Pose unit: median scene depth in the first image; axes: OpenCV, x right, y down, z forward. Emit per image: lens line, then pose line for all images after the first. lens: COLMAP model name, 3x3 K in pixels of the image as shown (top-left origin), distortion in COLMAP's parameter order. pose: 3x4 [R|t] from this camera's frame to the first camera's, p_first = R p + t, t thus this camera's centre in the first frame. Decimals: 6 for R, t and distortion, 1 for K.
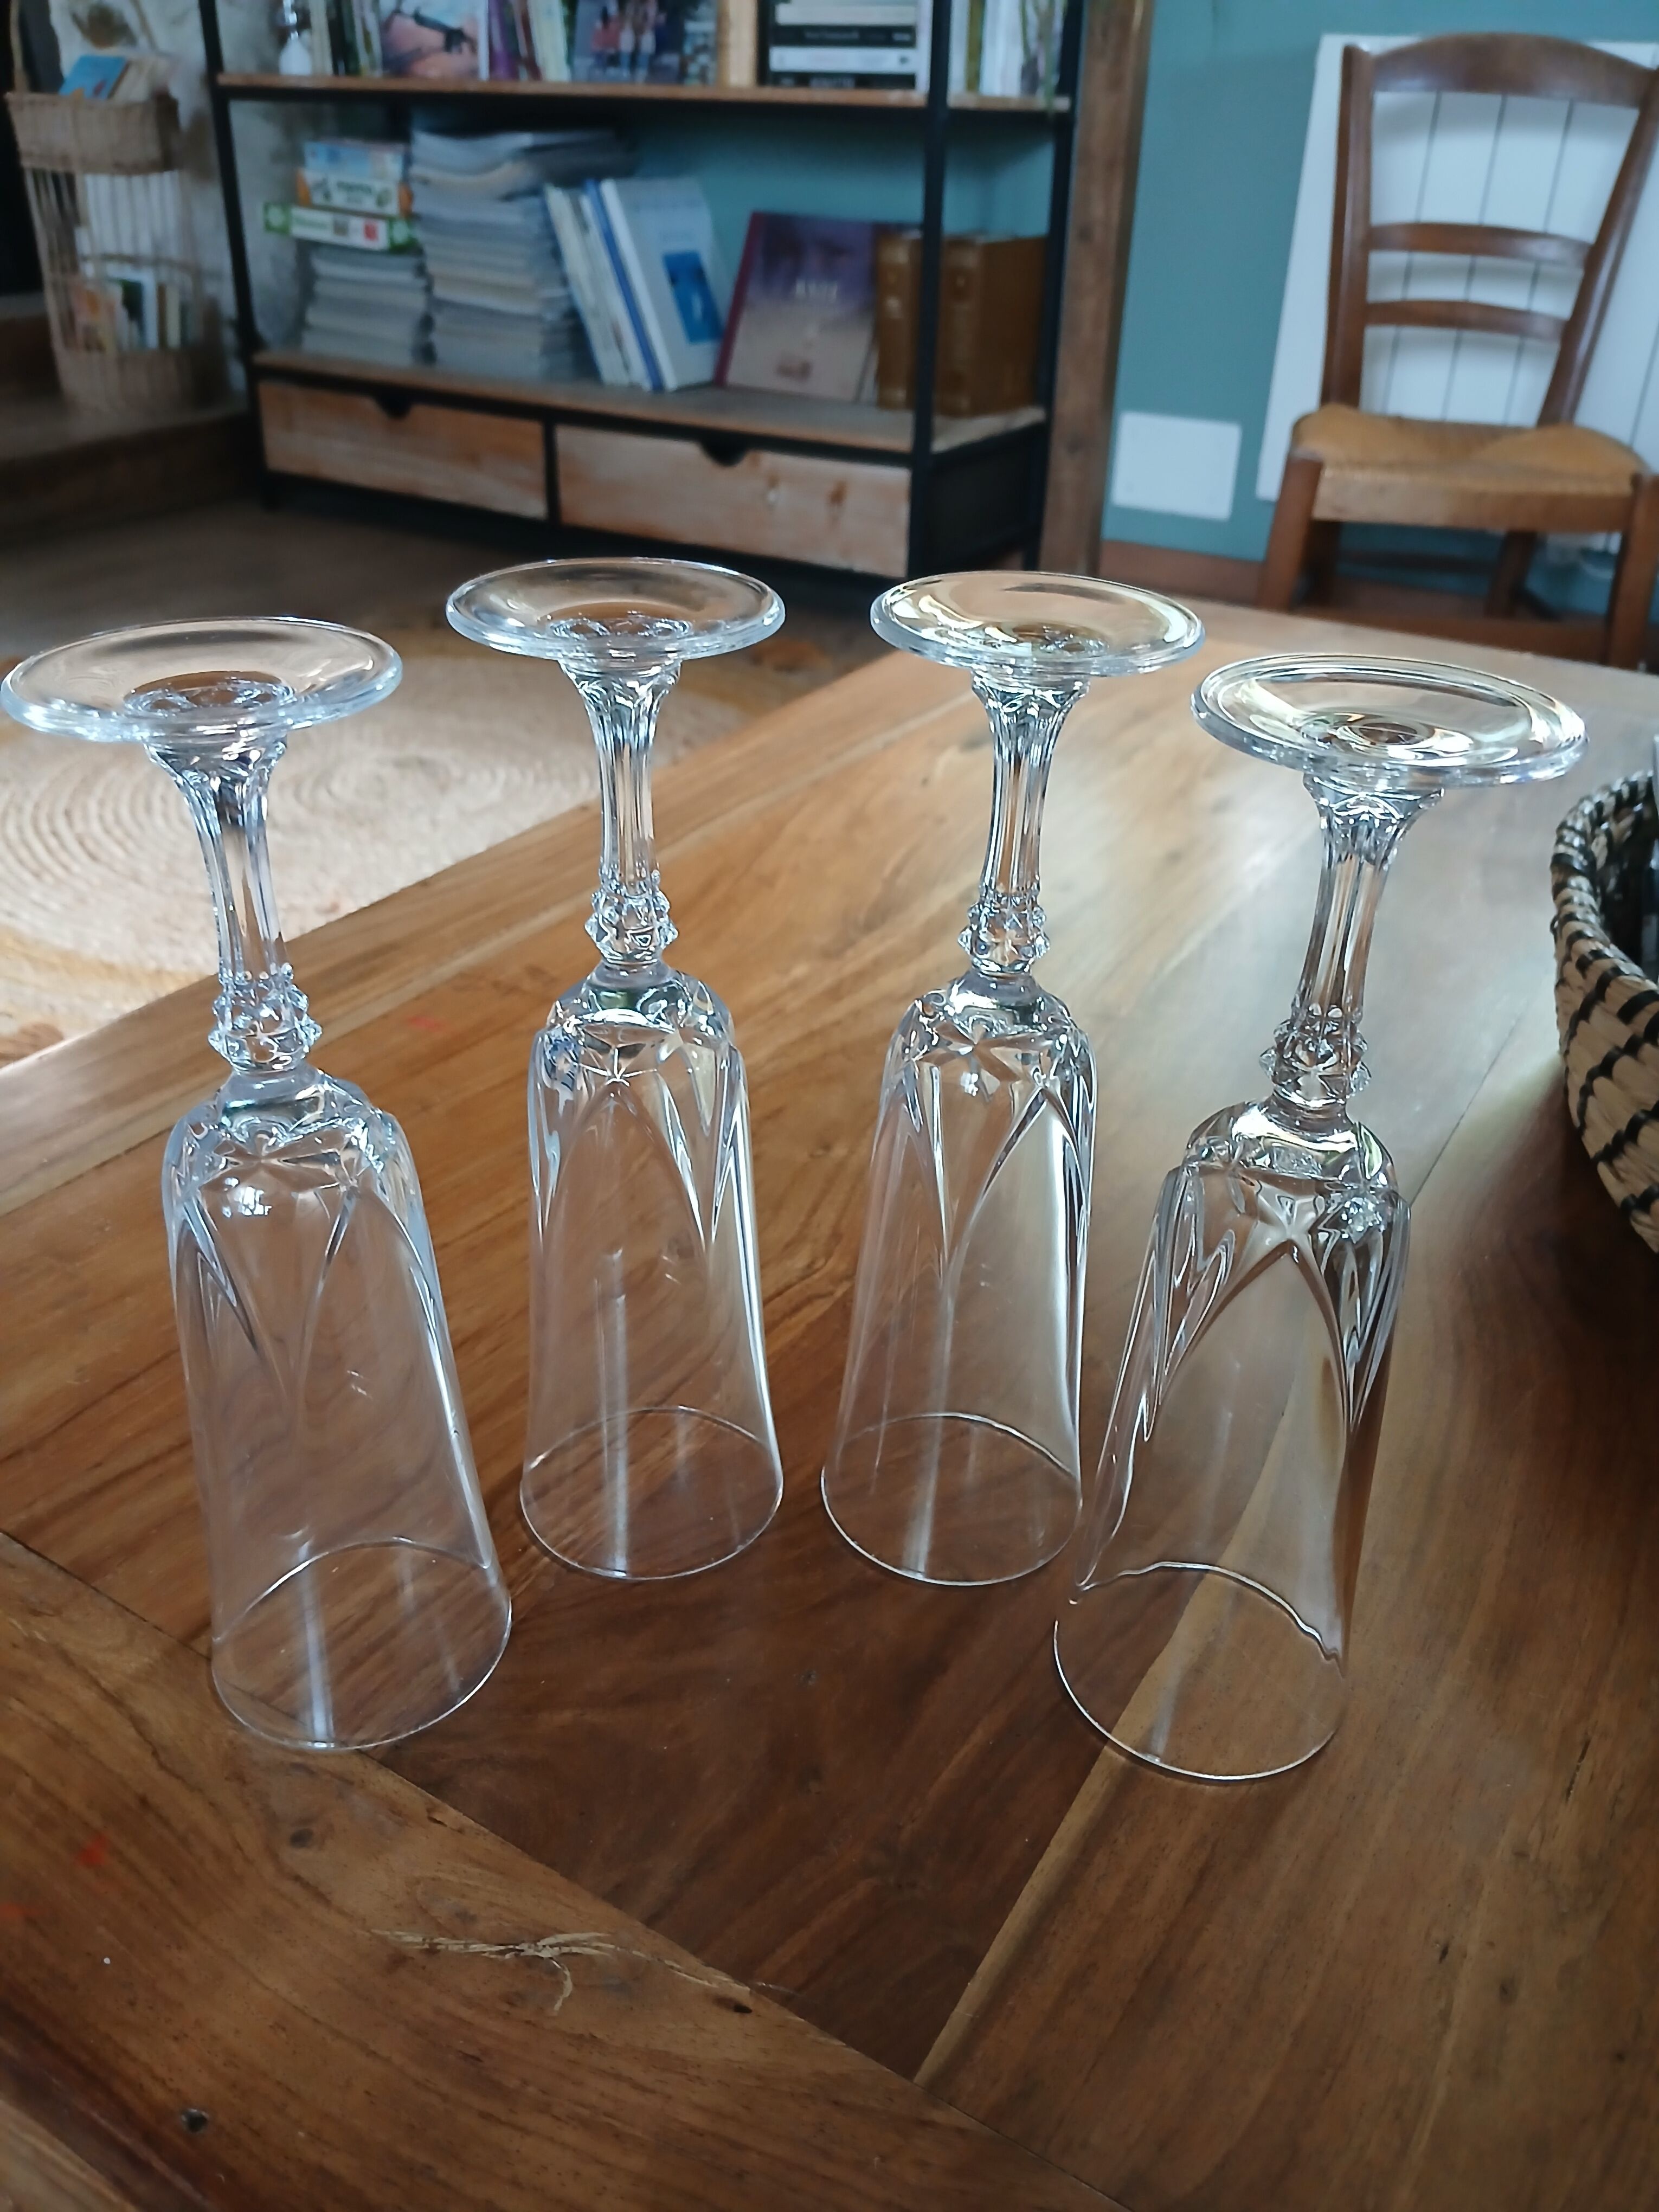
lens RADIAL K [[1731.8, 0, 823.1], [0, 1731.8, 1106.8], [0, 0, 1]] dist [0.061568, -0.160592]
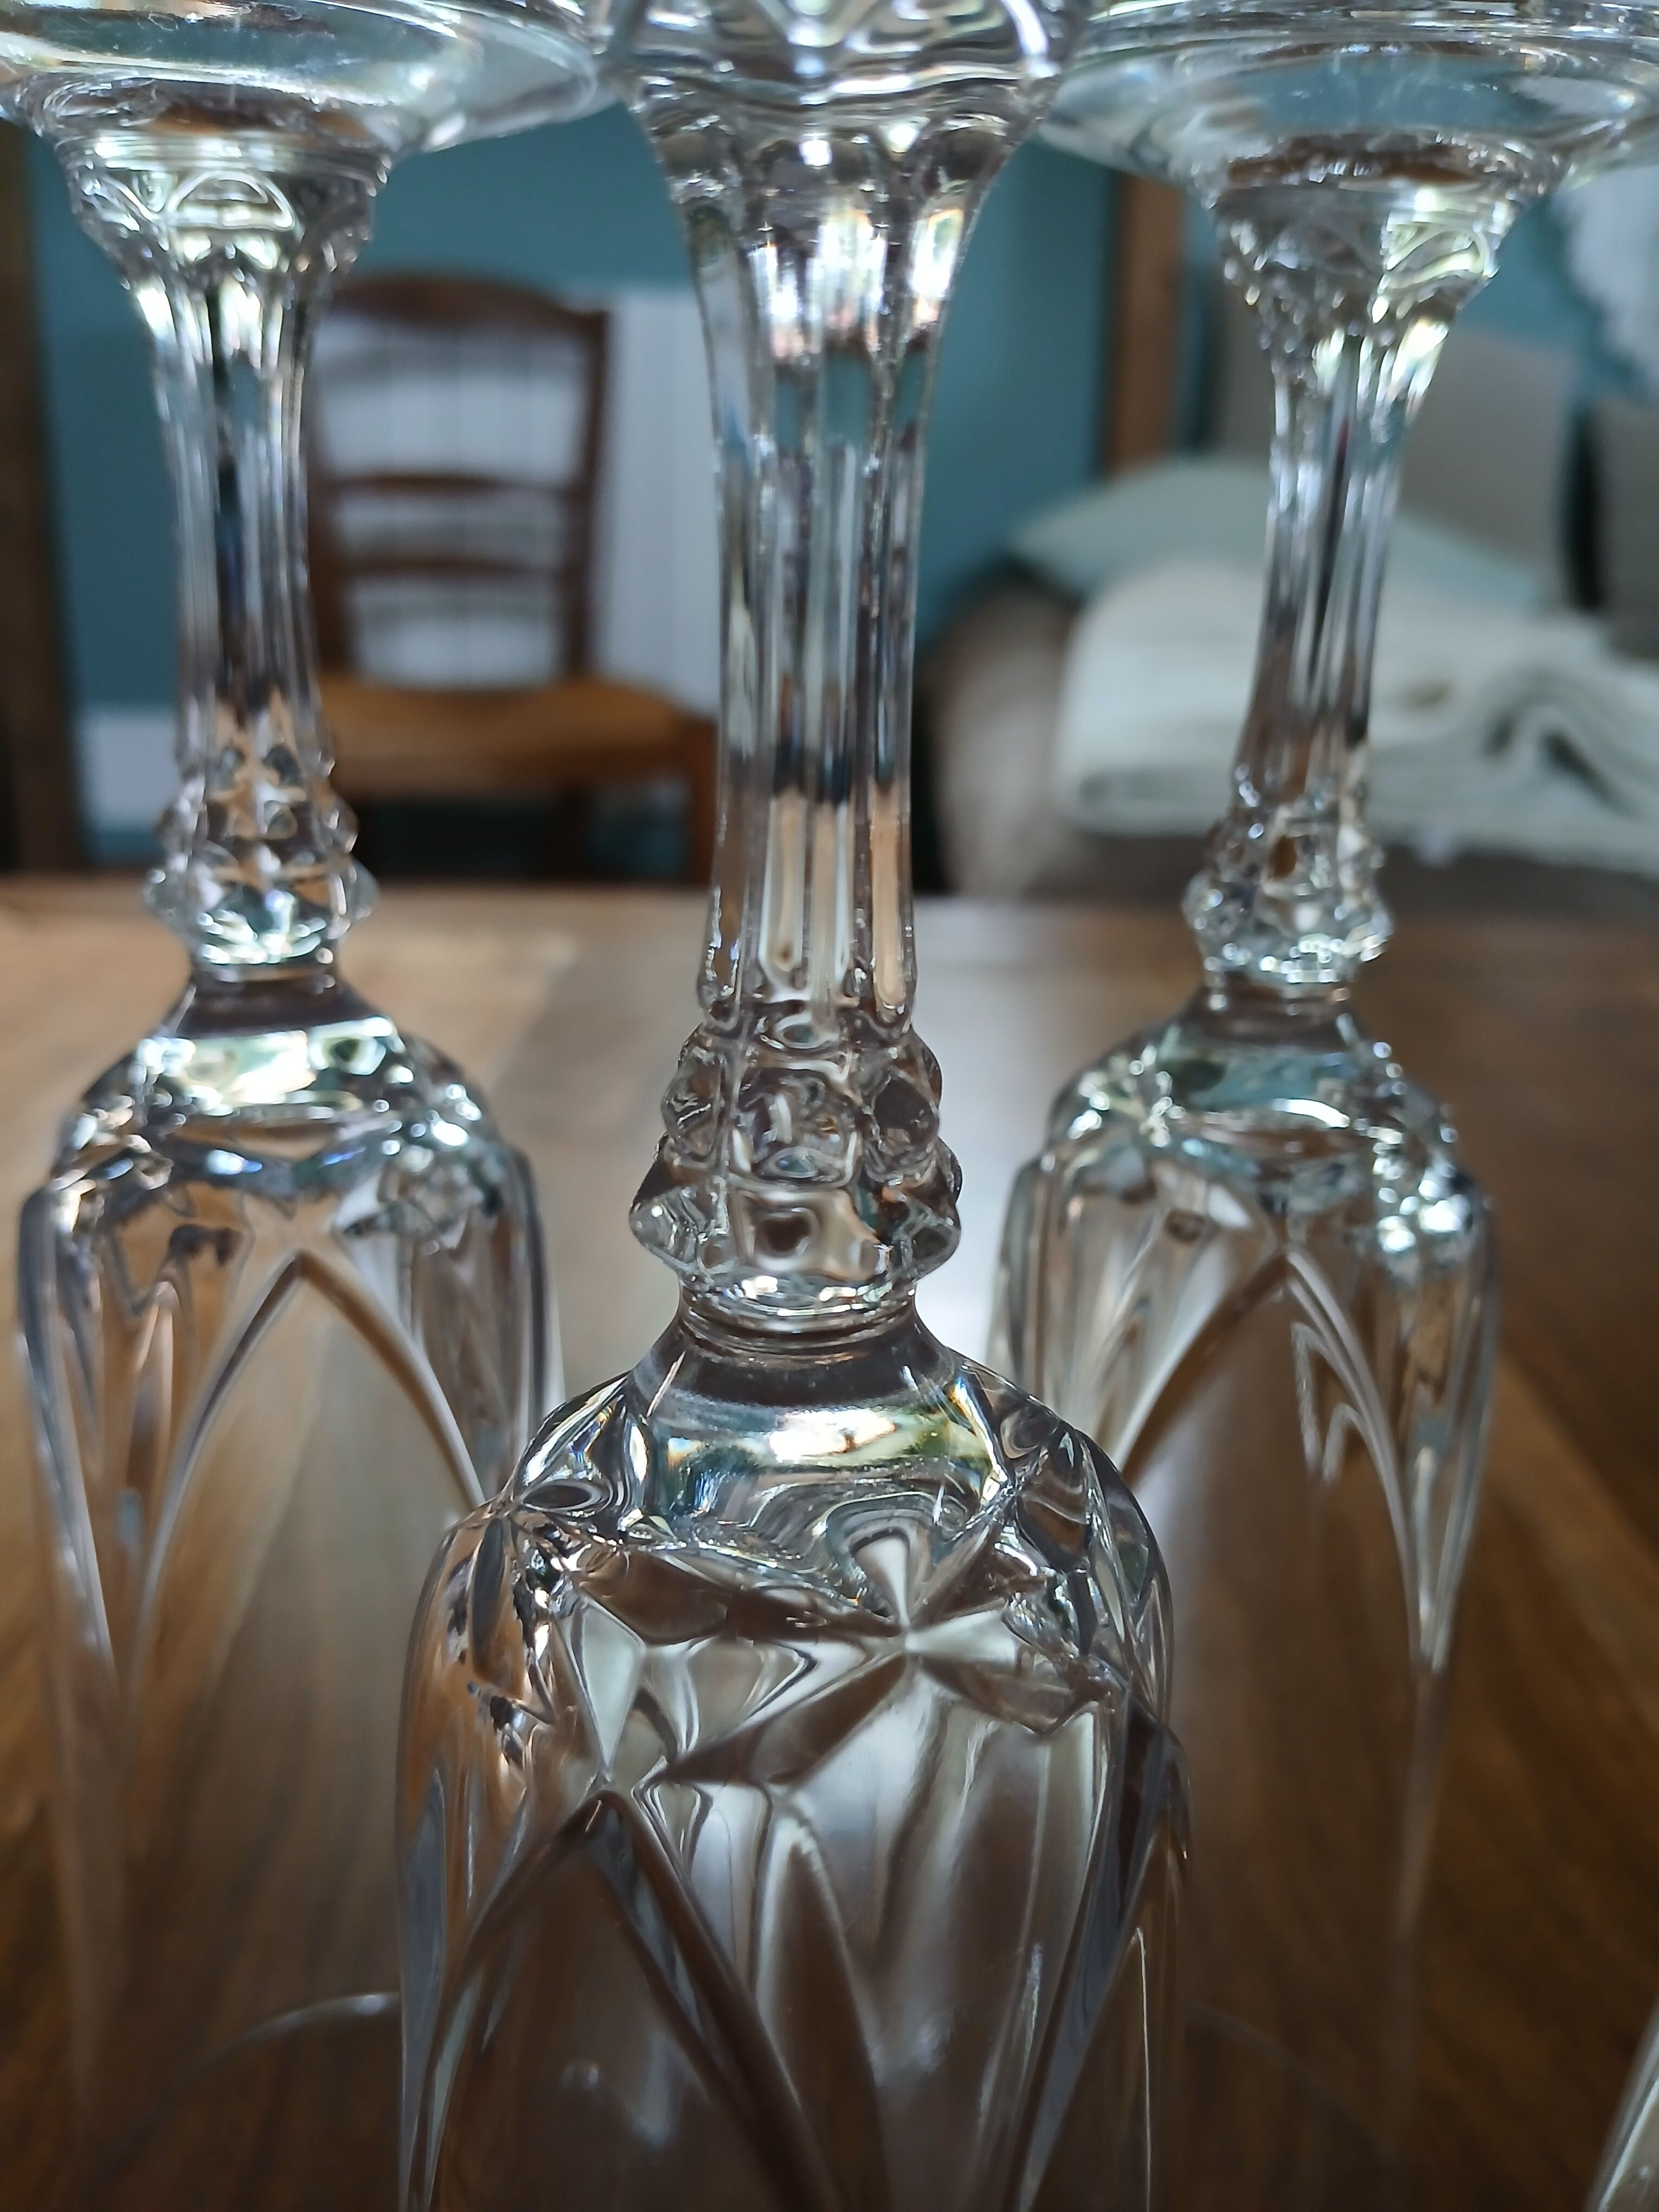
lens RADIAL K [[1762.6, 0, 900.1], [0, 1762.6, 1109.1], [0, 0, 1]] dist [0.034717, -0.165424]
pose [[0.844339, -0.176119, 0.506038, 0.169203], [0.260724, 0.960130, -0.100866, -0.111726], [-0.468097, 0.217101, 0.856593, 0.544425]]
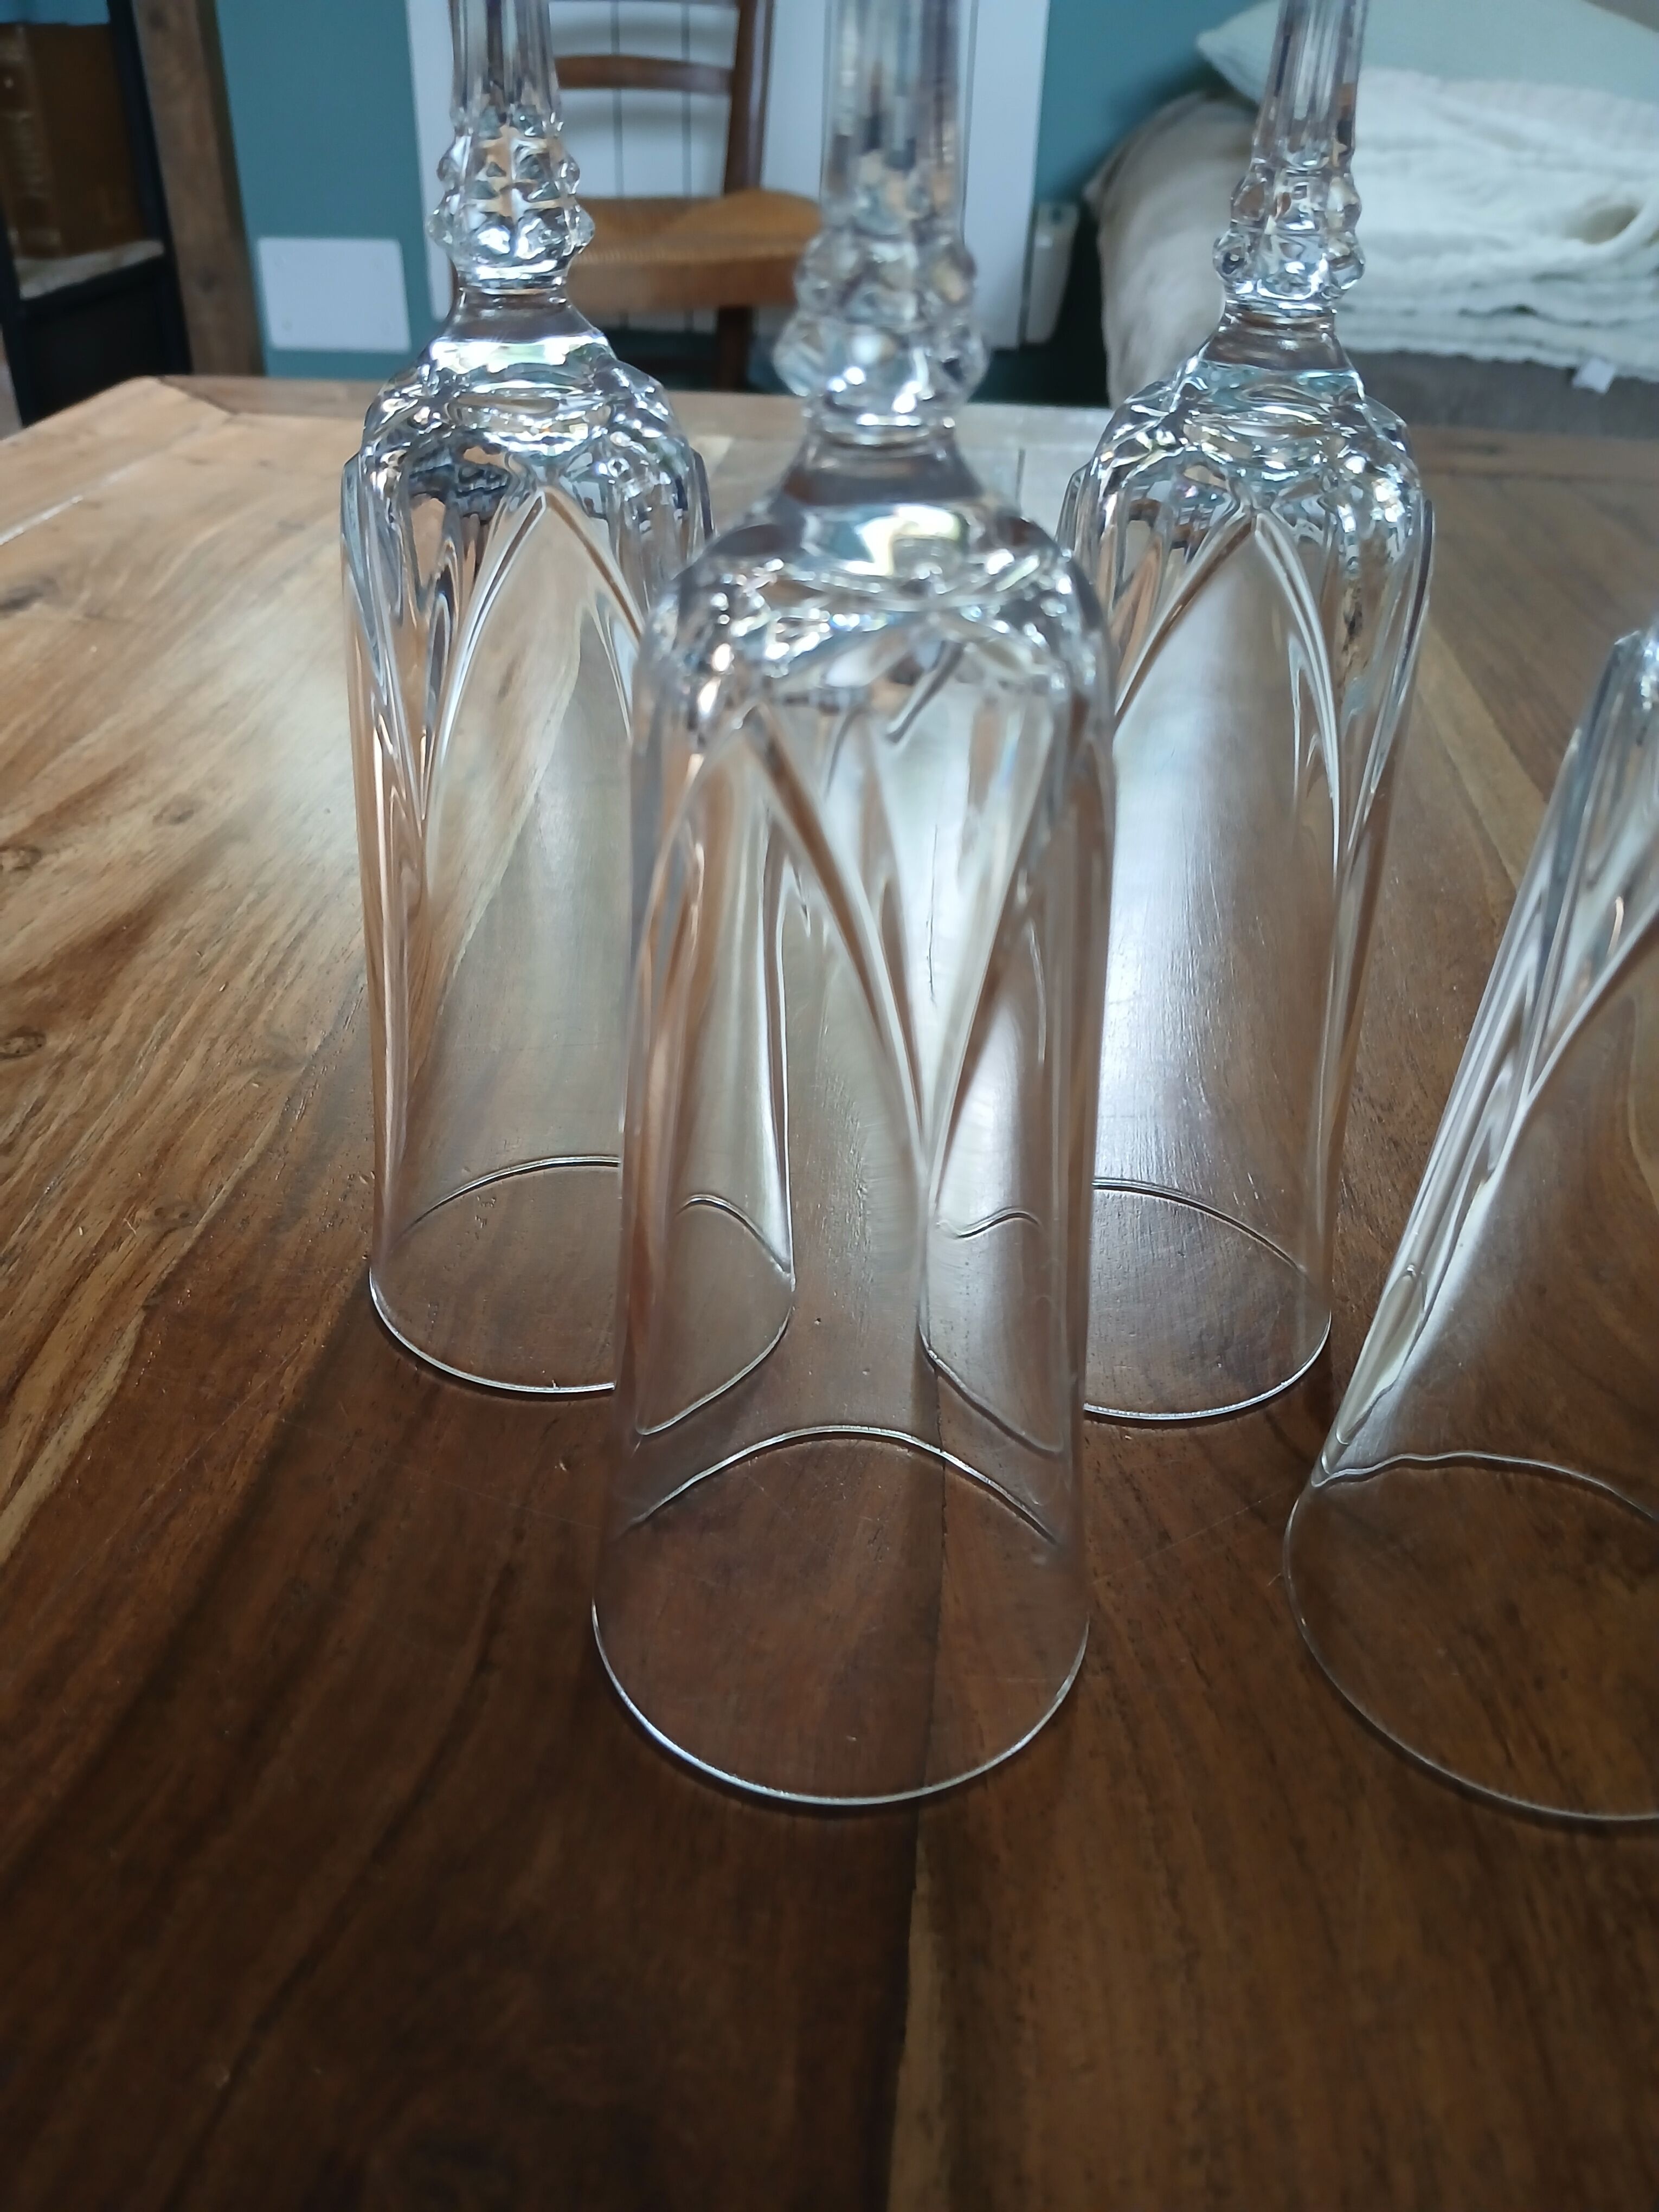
lens RADIAL K [[1746.8, 0, 829.5], [0, 1746.8, 1106.0], [0, 0, 1]] dist [0.042885, -0.155927]
pose [[0.906523, -0.239670, 0.347526, 0.127609], [0.219303, 0.970779, 0.097441, -0.053171], [-0.360725, -0.012119, 0.932594, 0.468288]]
